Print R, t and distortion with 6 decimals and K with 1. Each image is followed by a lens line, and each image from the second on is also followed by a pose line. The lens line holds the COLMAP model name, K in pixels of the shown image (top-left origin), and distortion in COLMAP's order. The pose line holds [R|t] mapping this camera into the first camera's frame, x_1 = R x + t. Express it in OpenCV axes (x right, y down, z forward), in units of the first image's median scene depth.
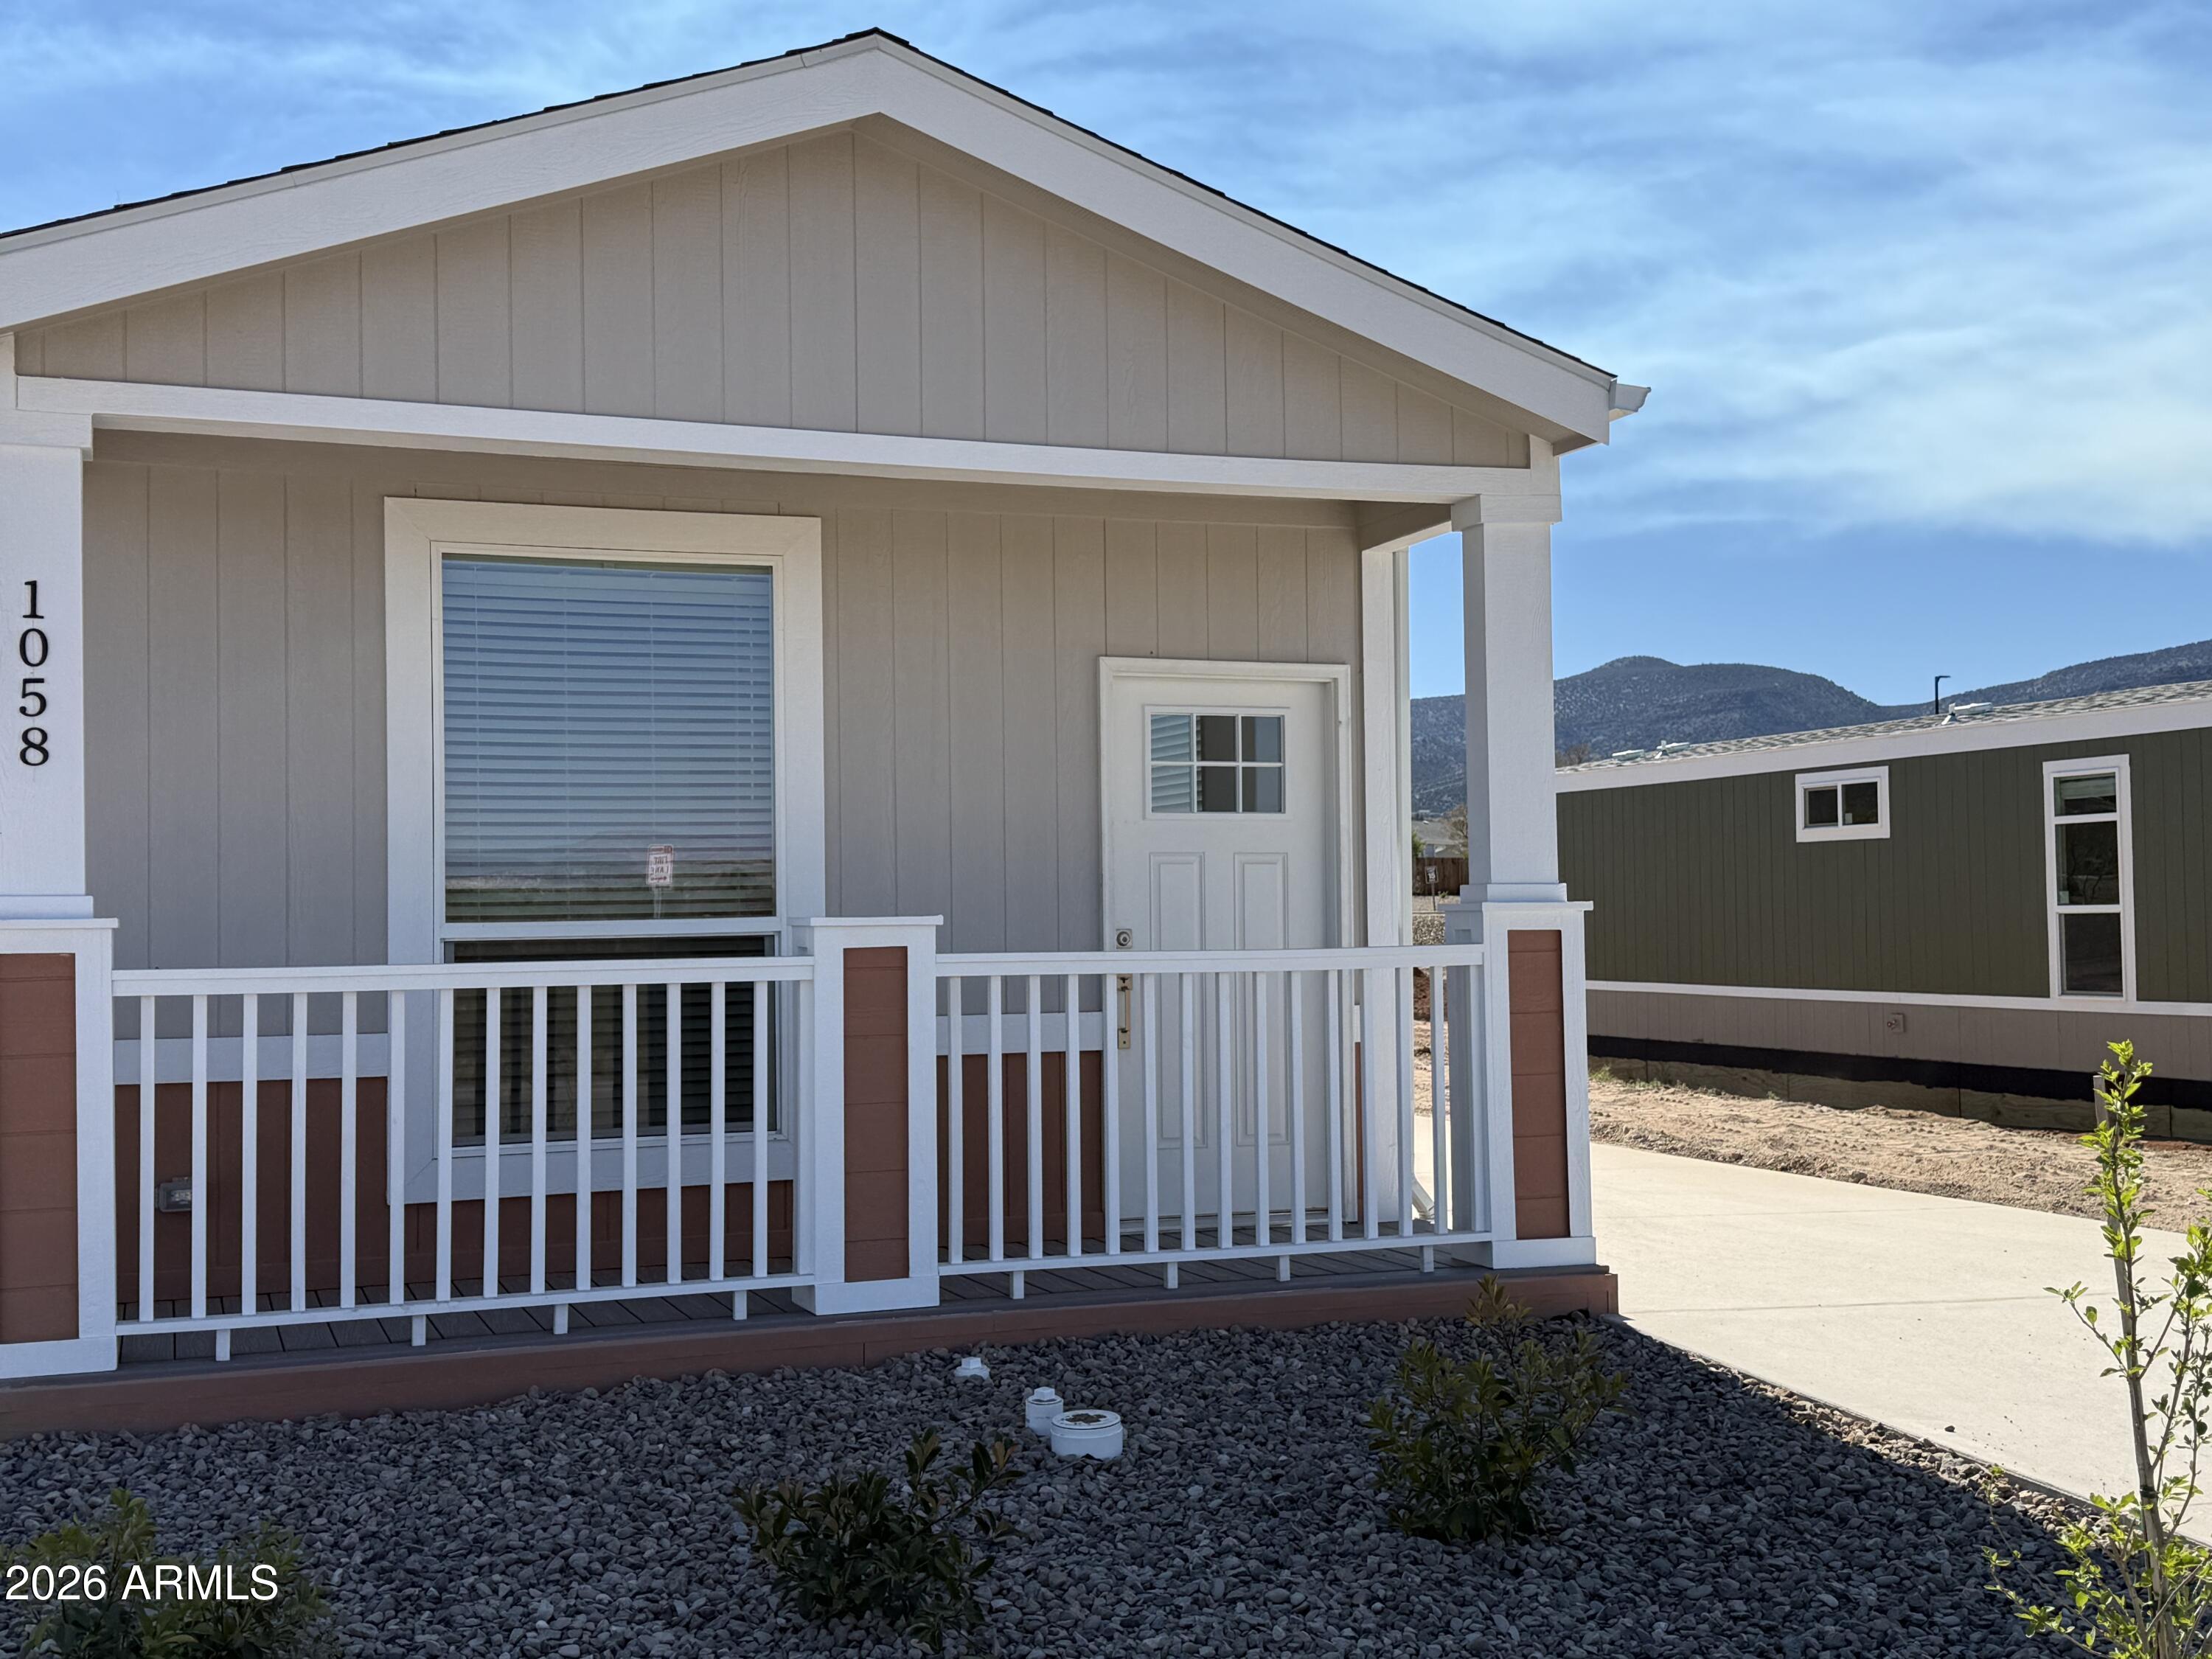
lens RADIAL K [[2446.2, 0, 1106.0], [0, 2446.2, 829.5], [0, 0, 1]] dist [0.235236, -0.605697]
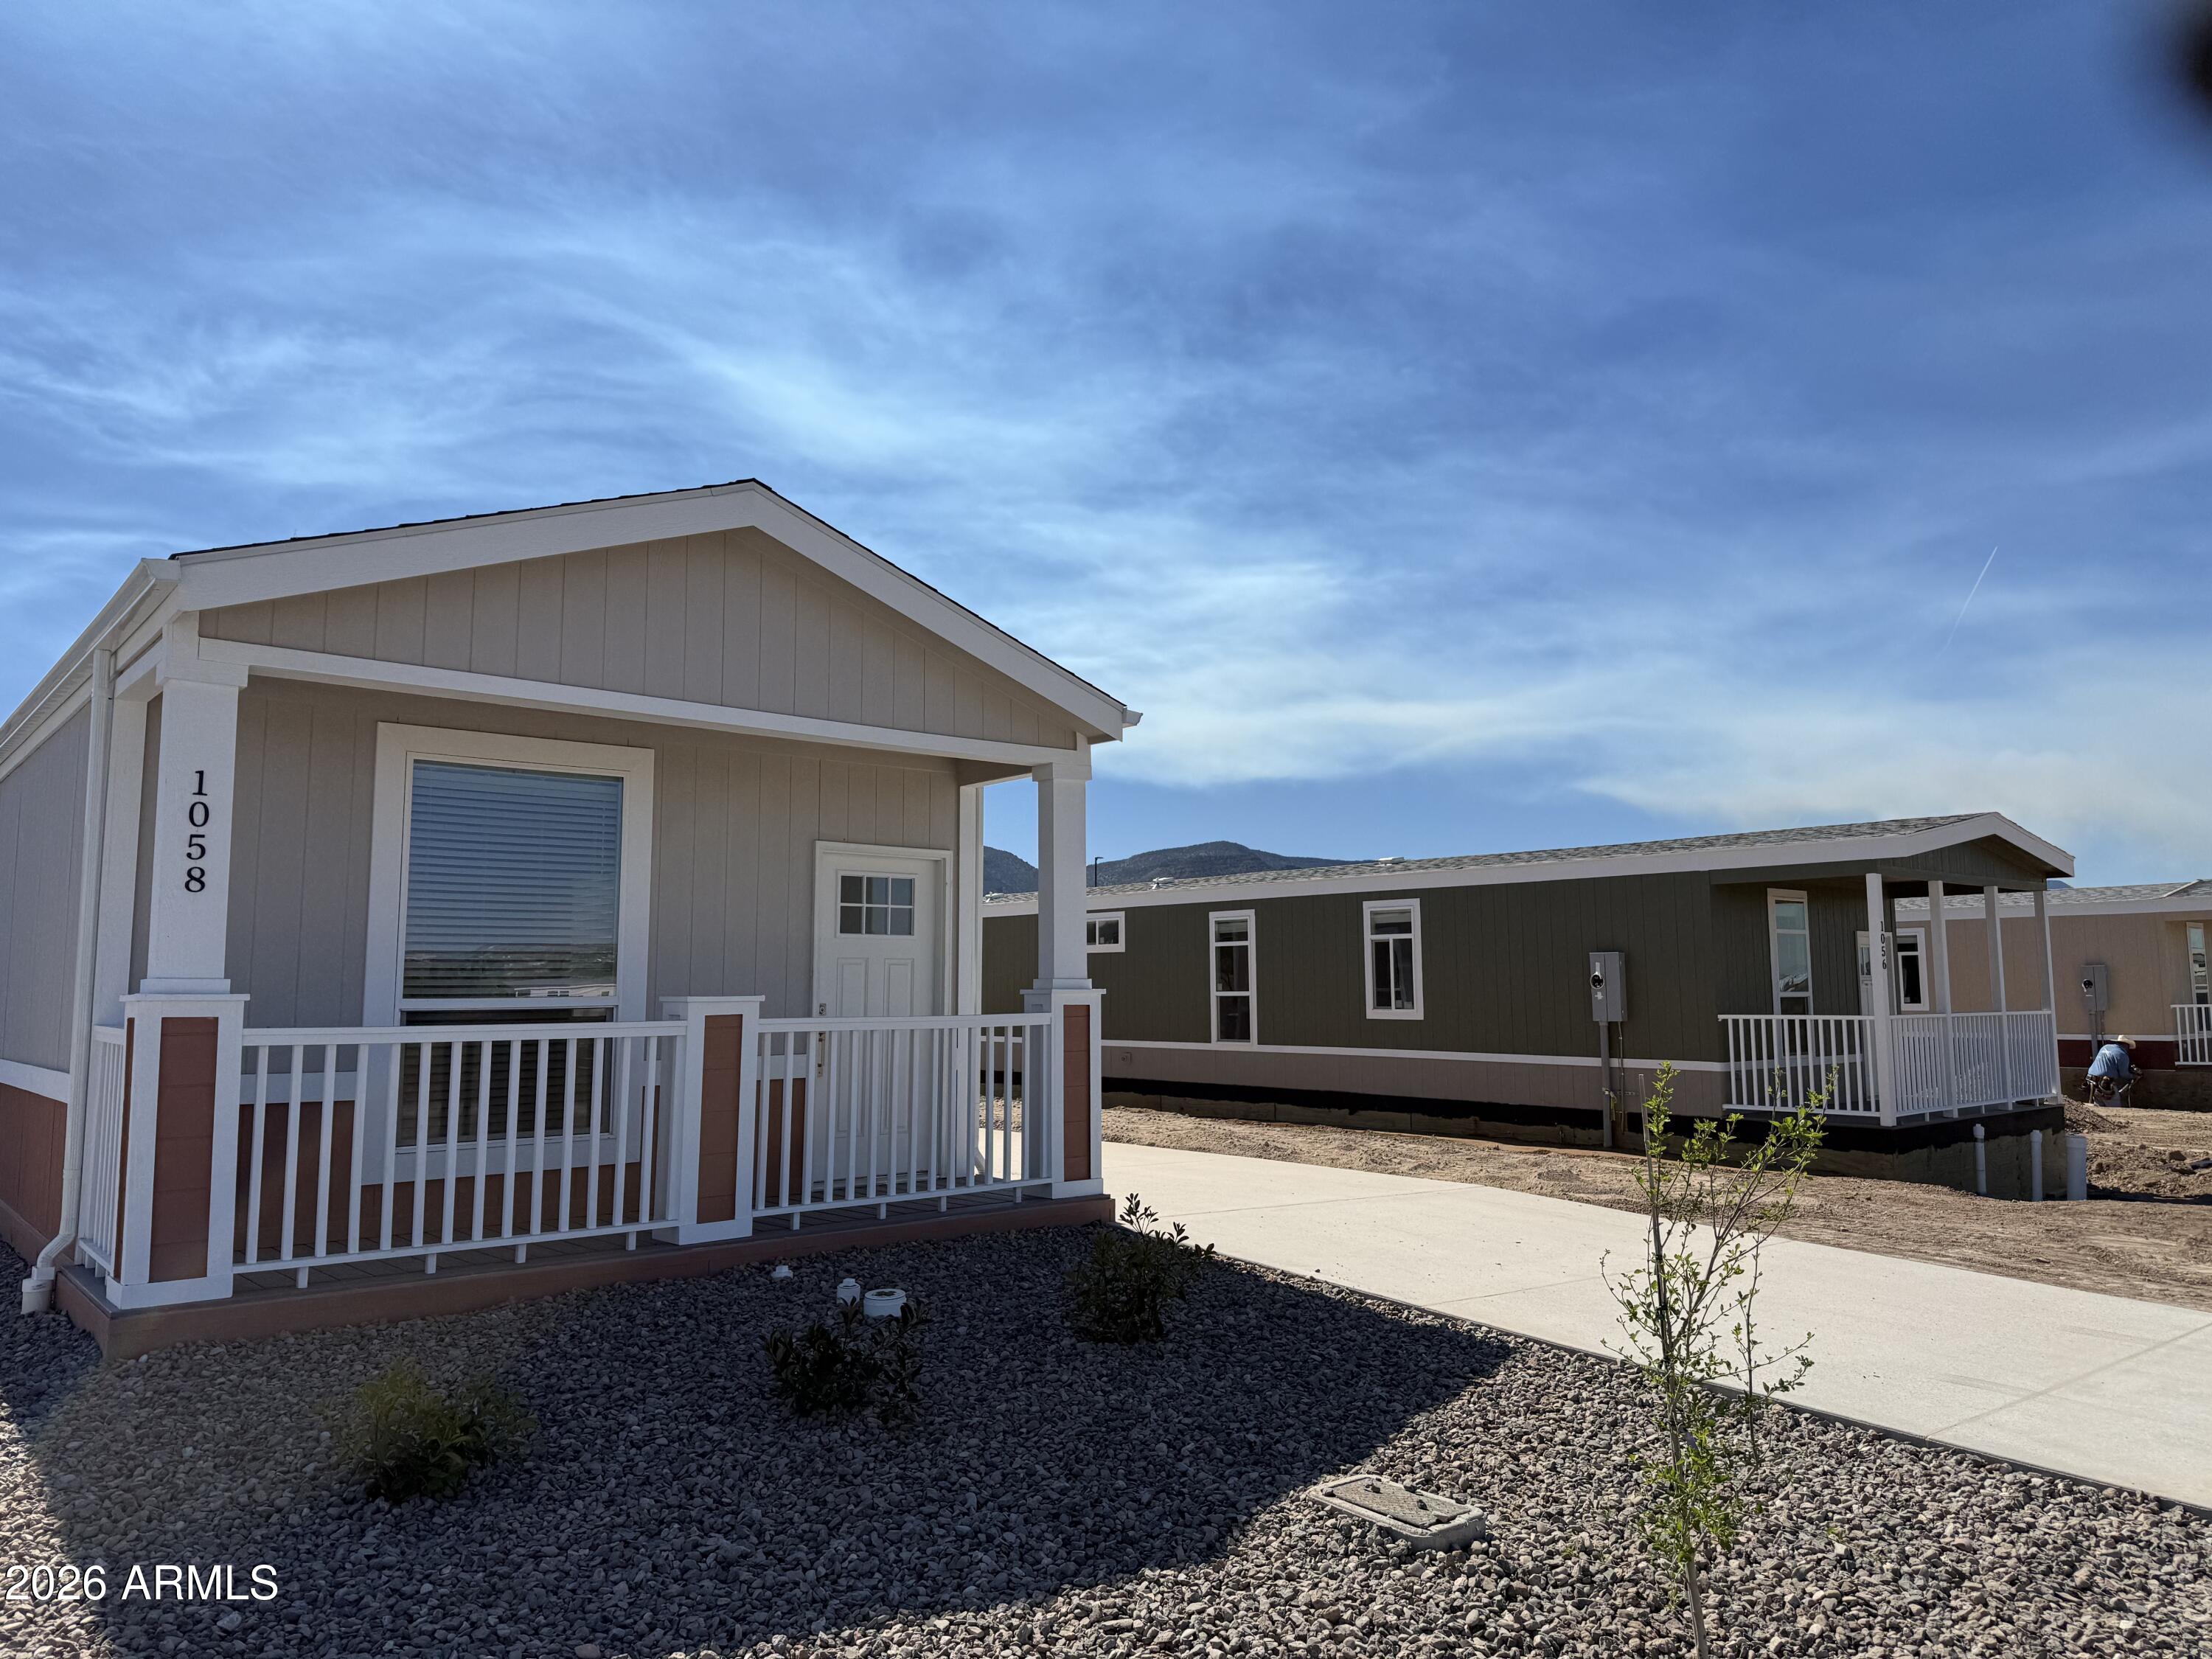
lens RADIAL K [[1540.2, 0, 1114.6], [0, 1540.2, 803.7], [0, 0, 1]] dist [0.165977, -0.292020]
pose [[0.936980, 0.051391, 0.345582, -0.195051], [-0.020687, 0.995548, -0.091957, -0.002102], [-0.348769, 0.079013, 0.933872, -0.072099]]
